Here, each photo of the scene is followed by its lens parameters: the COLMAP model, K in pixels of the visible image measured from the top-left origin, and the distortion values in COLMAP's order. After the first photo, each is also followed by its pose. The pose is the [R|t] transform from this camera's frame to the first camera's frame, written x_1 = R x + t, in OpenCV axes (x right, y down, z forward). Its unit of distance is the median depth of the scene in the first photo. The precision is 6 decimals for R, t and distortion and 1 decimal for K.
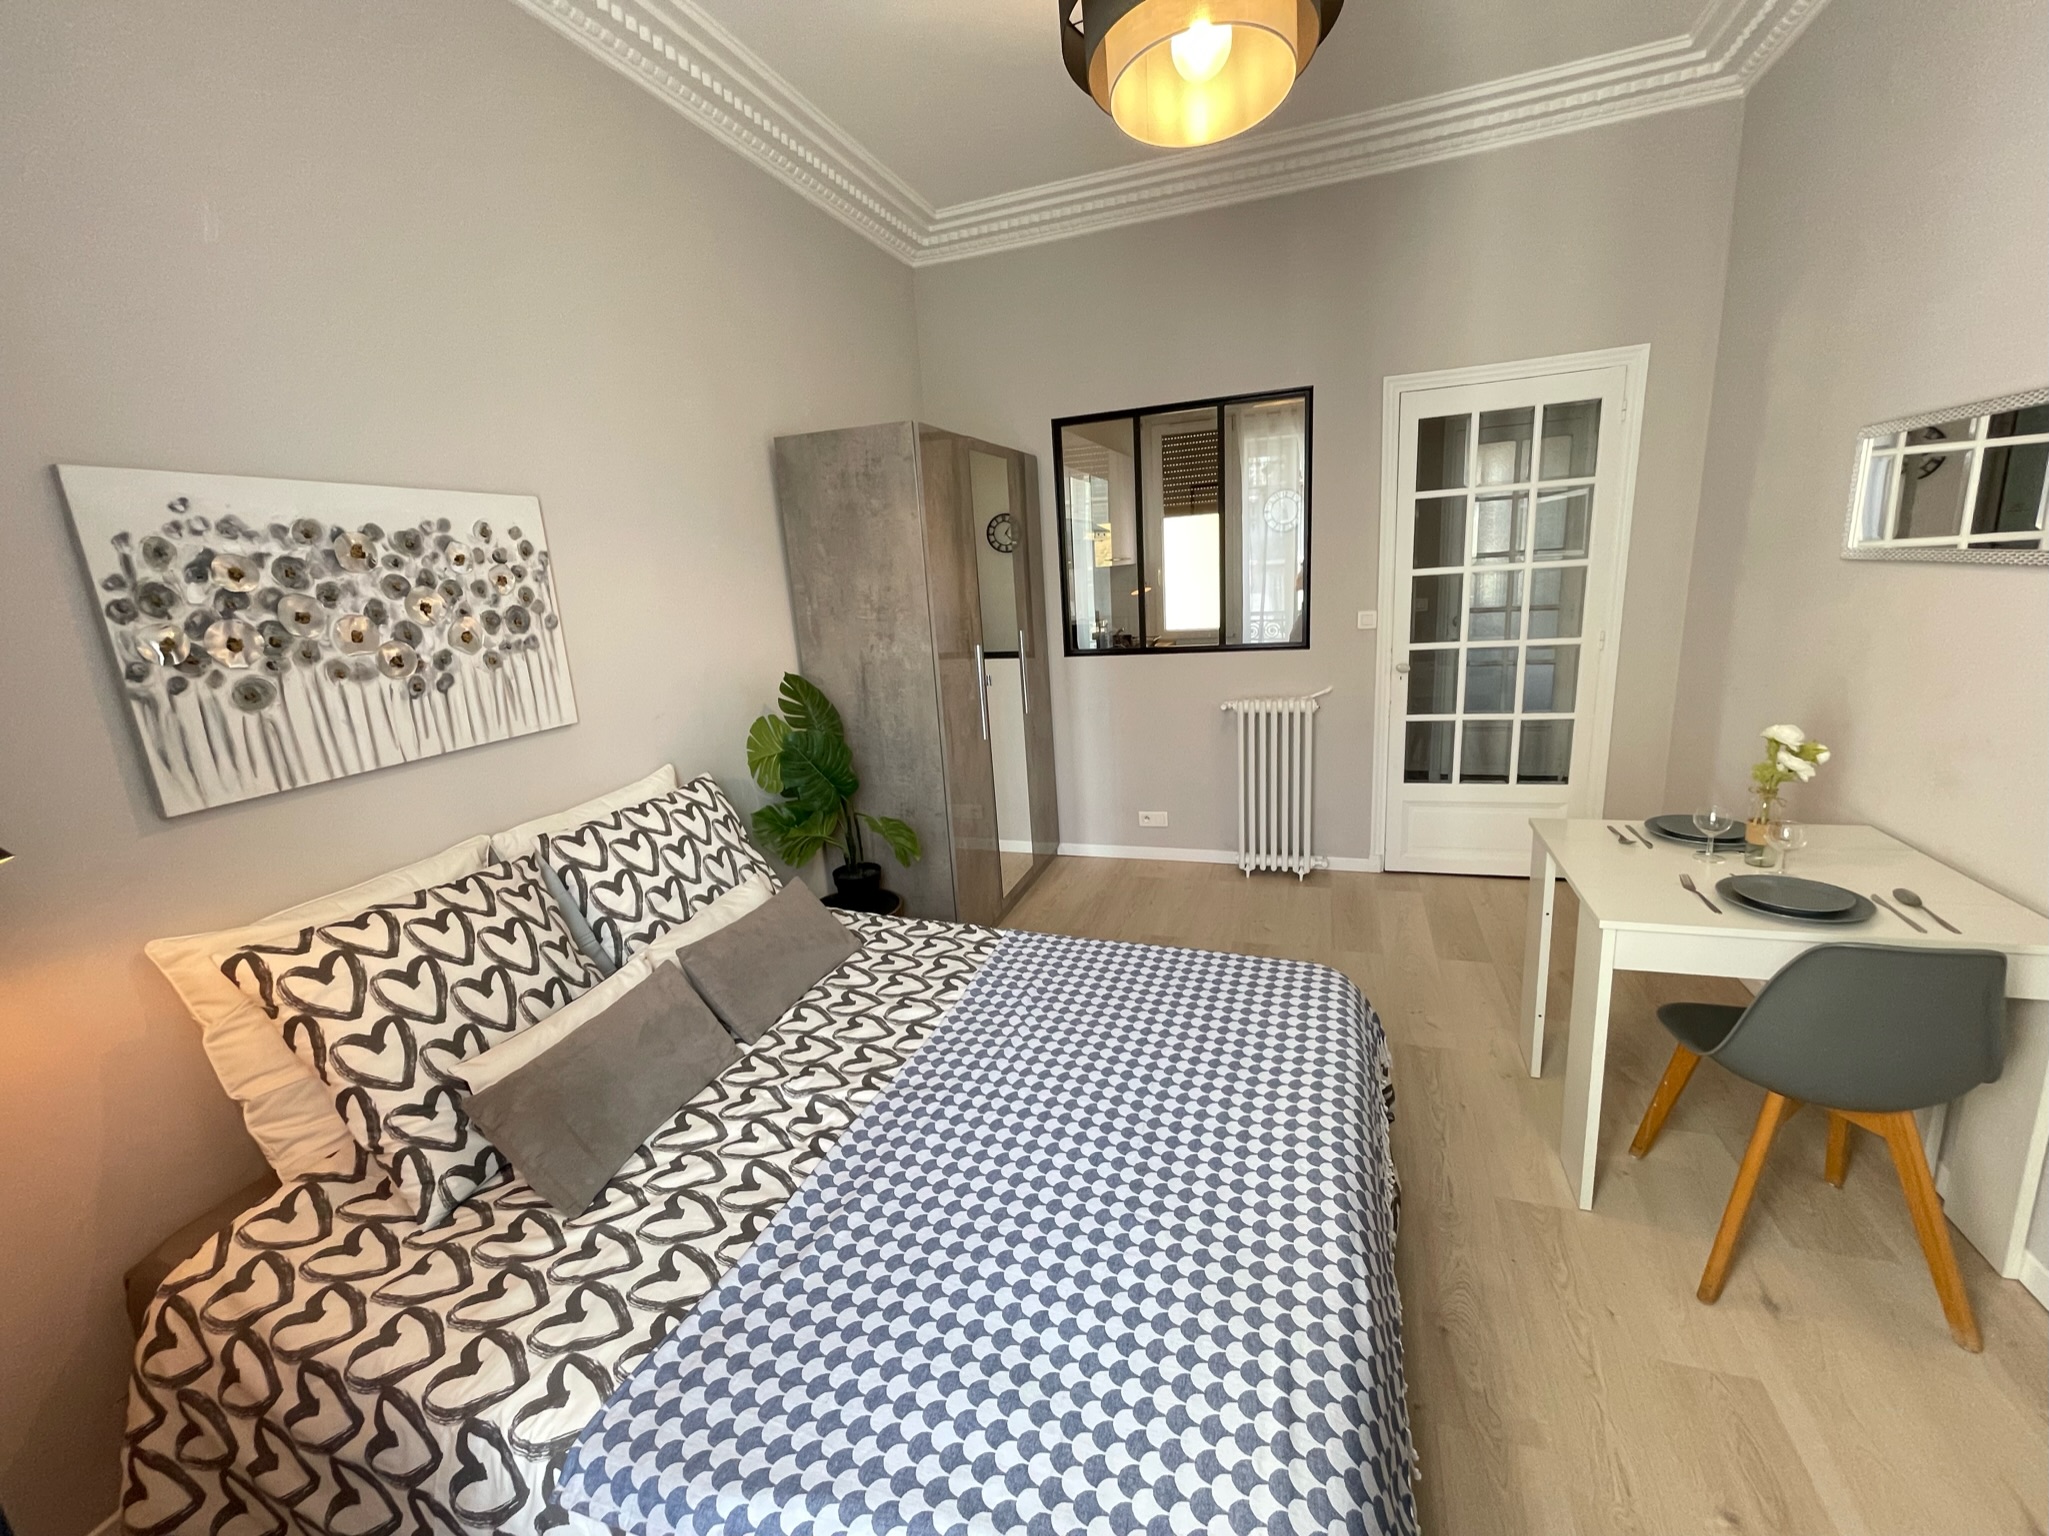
lens RADIAL K [[831.2, 0, 1023.1], [0, 831.2, 763.9], [0, 0, 1]] dist [0.002844, -0.000220]
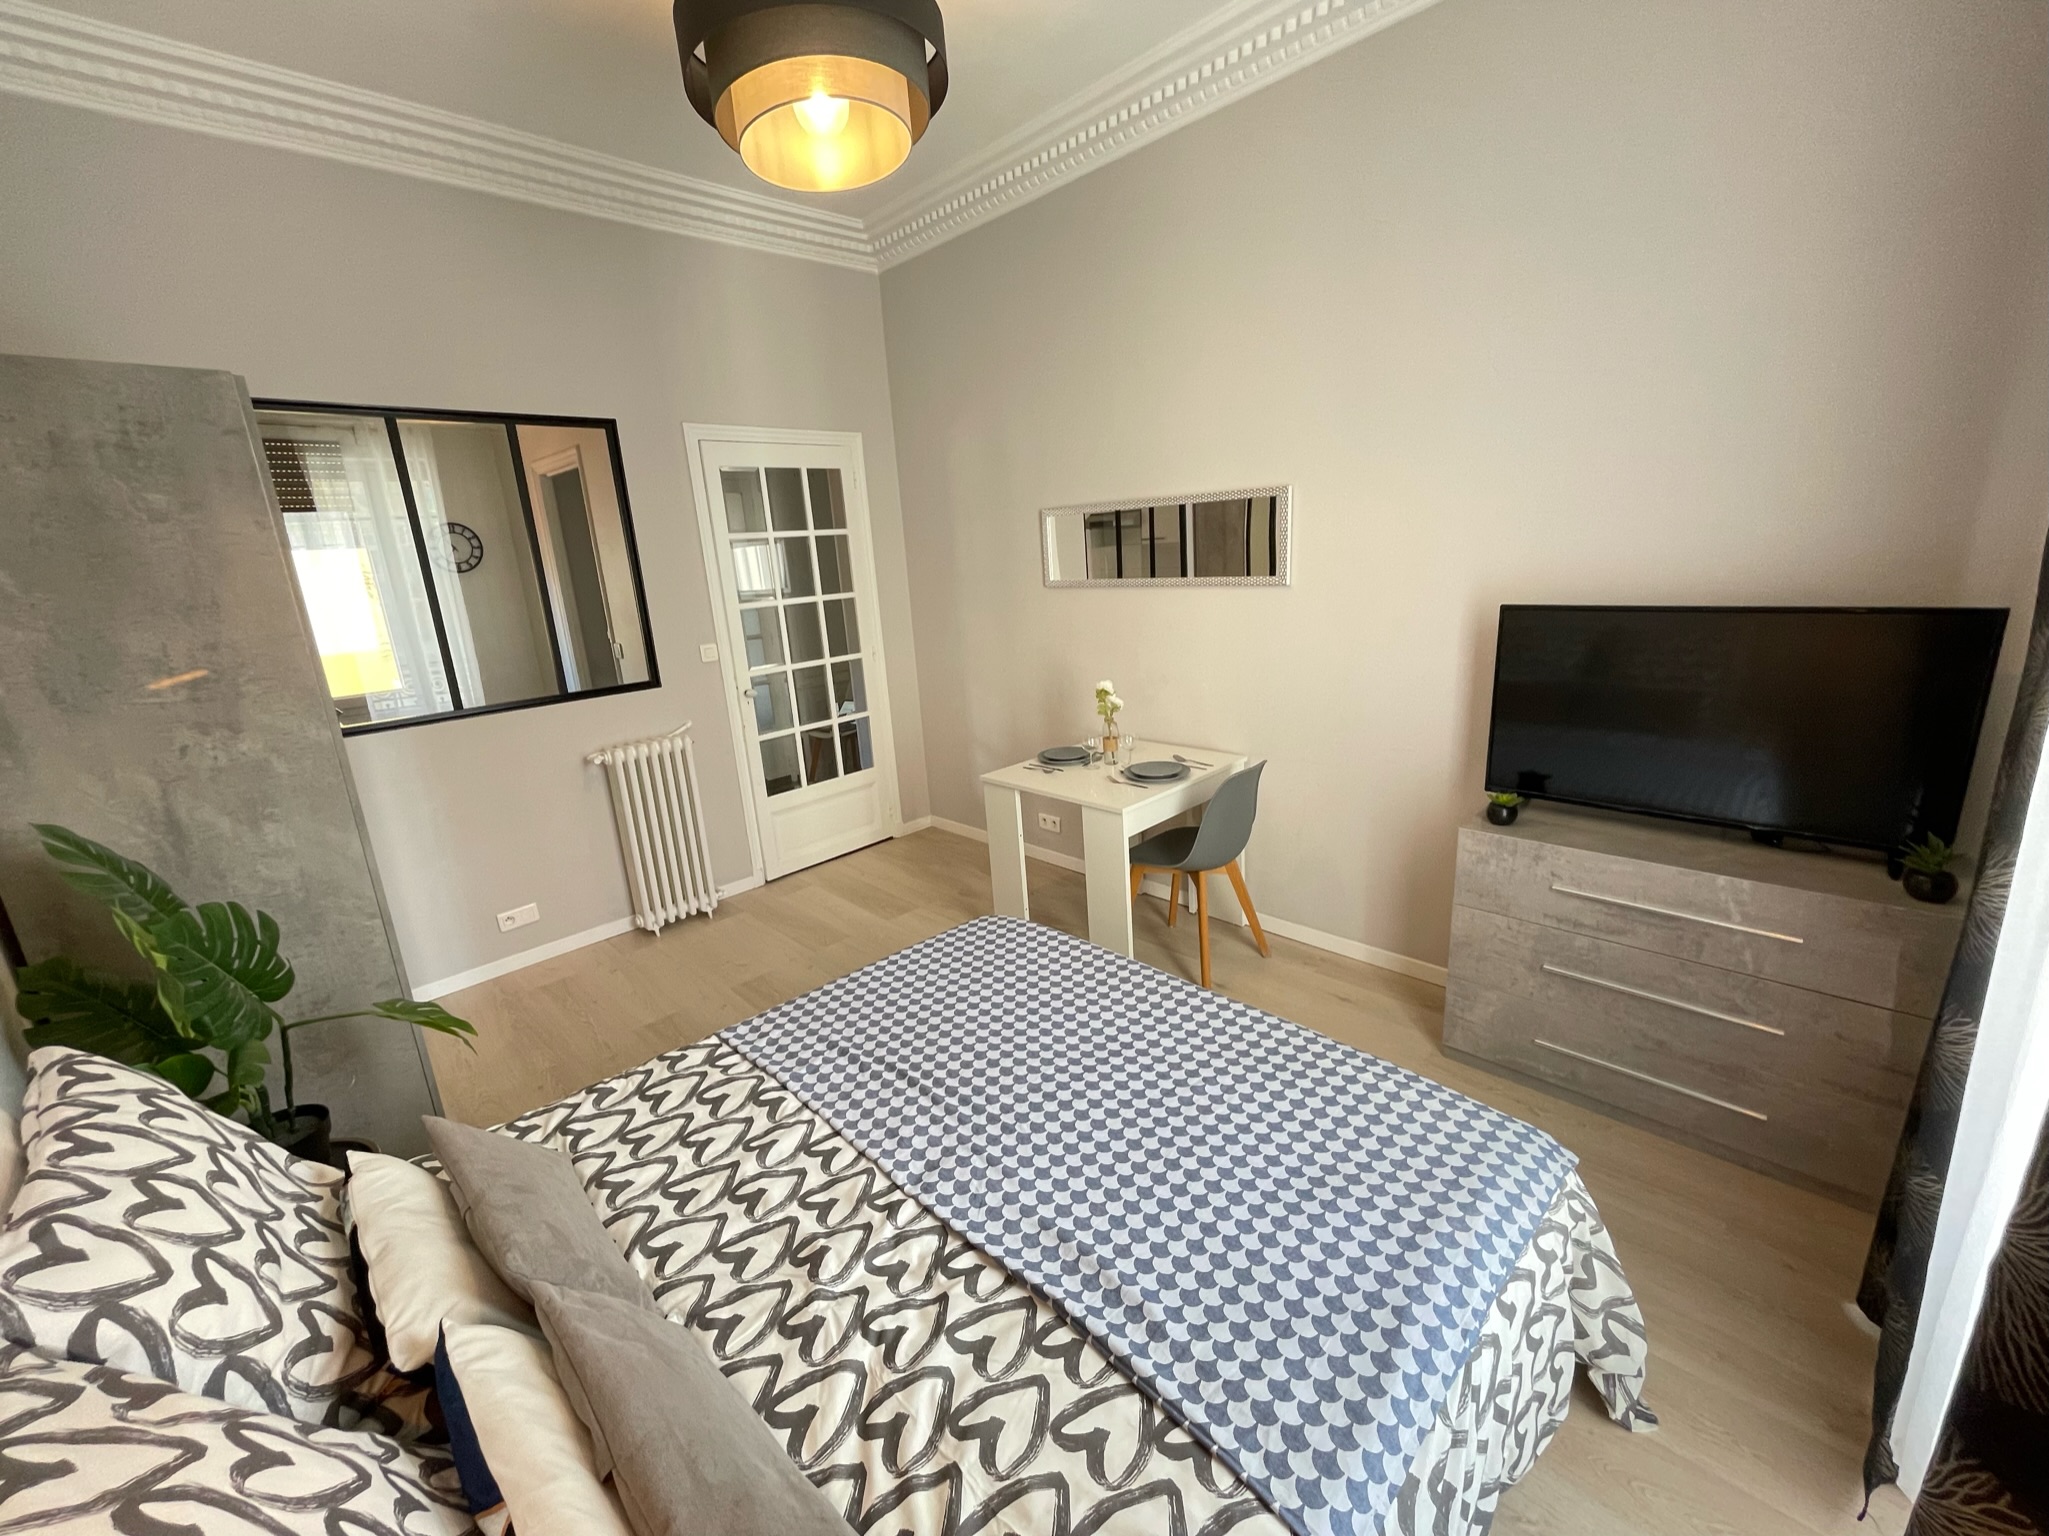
lens RADIAL K [[834.7, 0, 1029.3], [0, 834.7, 765.9], [0, 0, 1]] dist [-0.009470, 0.000526]
pose [[0.431147, -0.189770, 0.882099, -0.466180], [0.235757, 0.967363, 0.092881, -0.049646], [-0.870937, 0.167916, 0.461816, 0.254263]]
